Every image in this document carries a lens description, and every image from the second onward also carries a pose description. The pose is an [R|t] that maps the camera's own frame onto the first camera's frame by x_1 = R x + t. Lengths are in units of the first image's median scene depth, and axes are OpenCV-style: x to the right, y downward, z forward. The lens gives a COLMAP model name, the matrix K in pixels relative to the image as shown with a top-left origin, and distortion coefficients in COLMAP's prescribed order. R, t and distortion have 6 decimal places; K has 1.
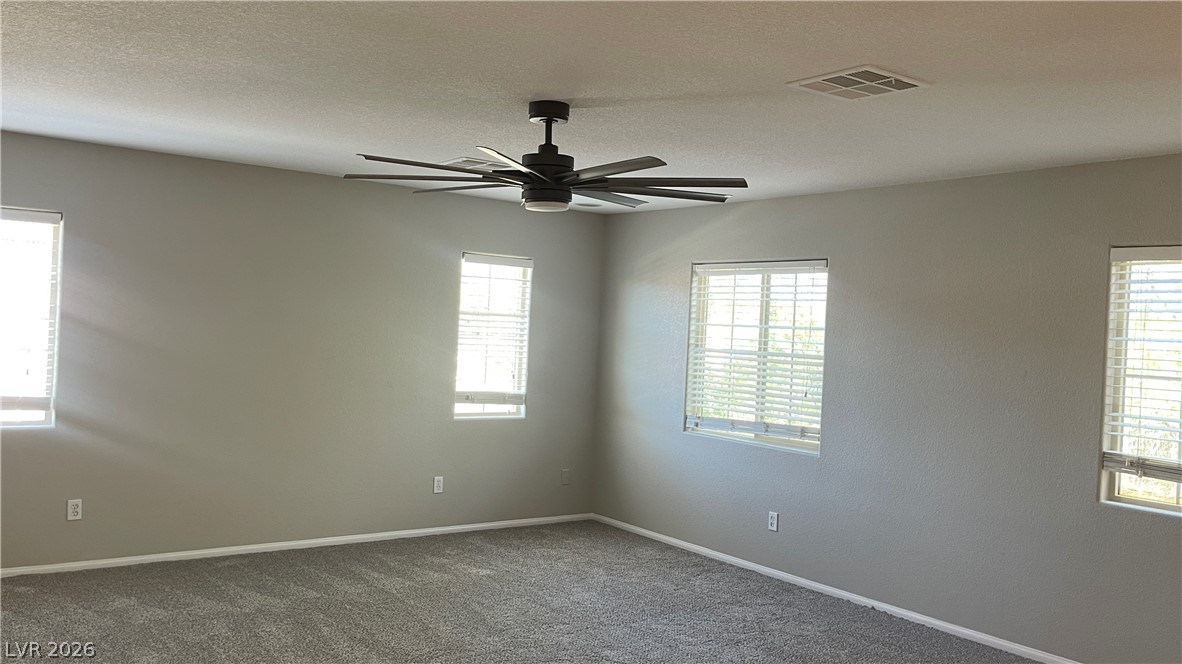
lens RADIAL K [[972.4, 0, 593.6], [0, 972.4, 336.5], [0, 0, 1]] dist [0.033993, 0.011398]
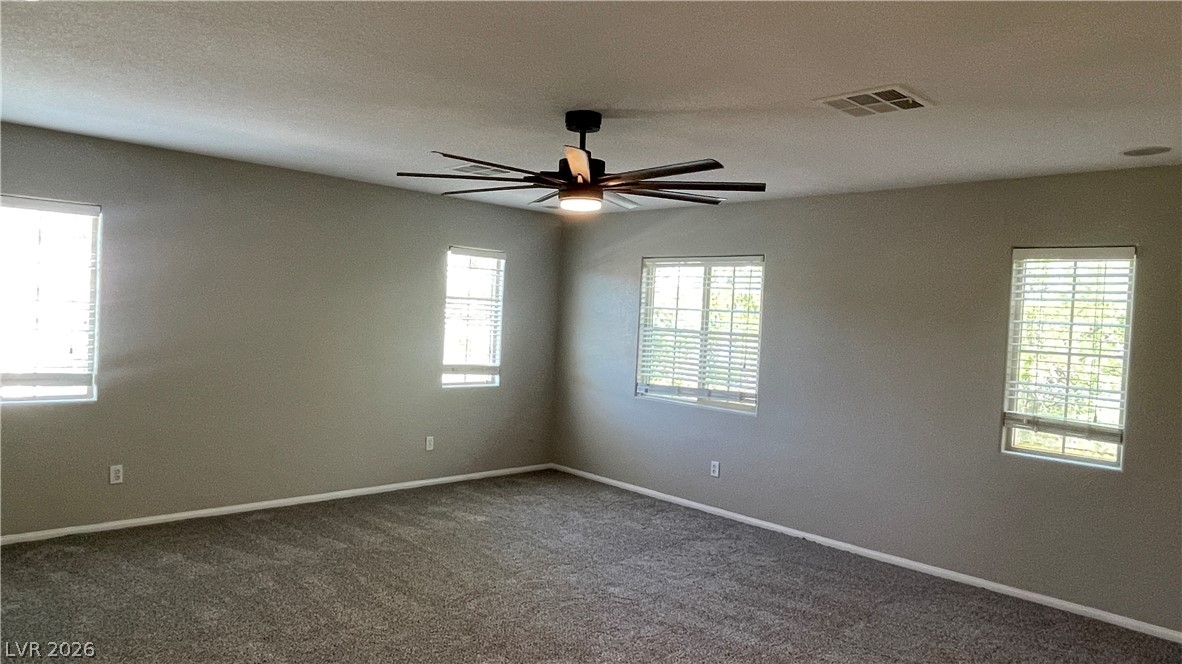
lens RADIAL K [[756.4, 0, 584.5], [0, 756.4, 328.7], [0, 0, 1]] dist [0.009170, -0.002966]
pose [[0.992753, -0.000917, 0.120170, -0.105503], [-0.001292, 0.999832, 0.018300, -0.004612], [-0.120166, -0.018322, 0.992585, 0.089469]]
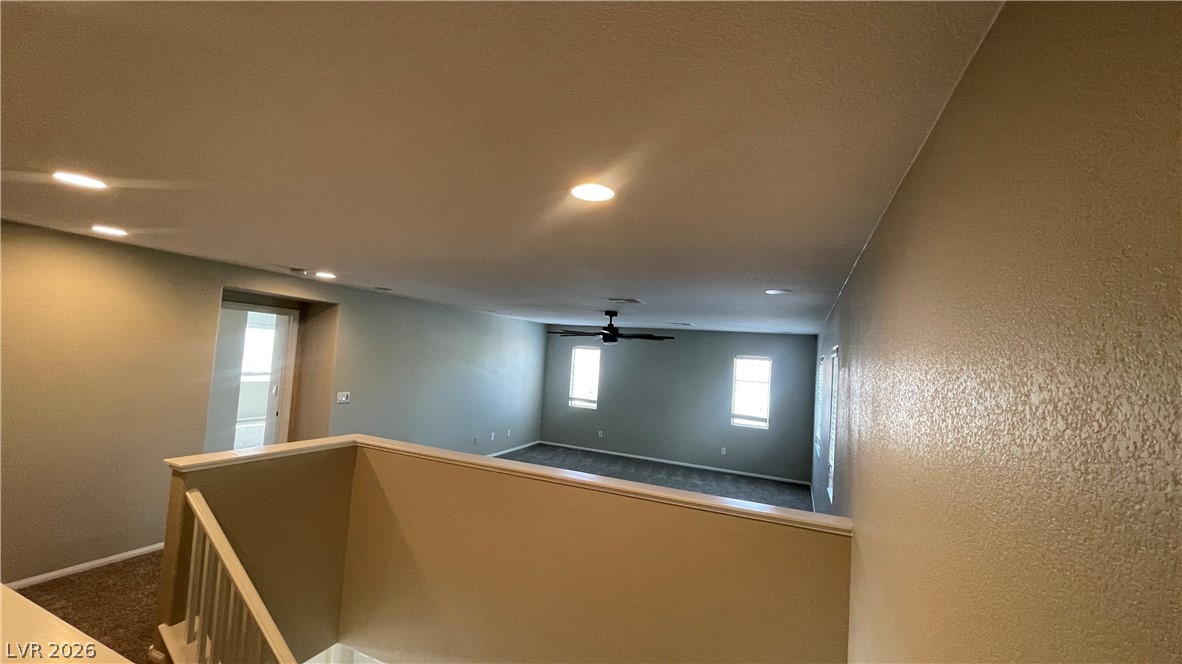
lens RADIAL K [[479.7, 0, 589.6], [0, 479.7, 336.3], [0, 0, 1]] dist [-0.000766, 0.000008]
pose [[0.516030, -0.047977, -0.855226, 0.897984], [-0.057411, 0.994248, -0.090417, -0.006724], [0.854644, 0.095758, 0.510307, 0.098049]]
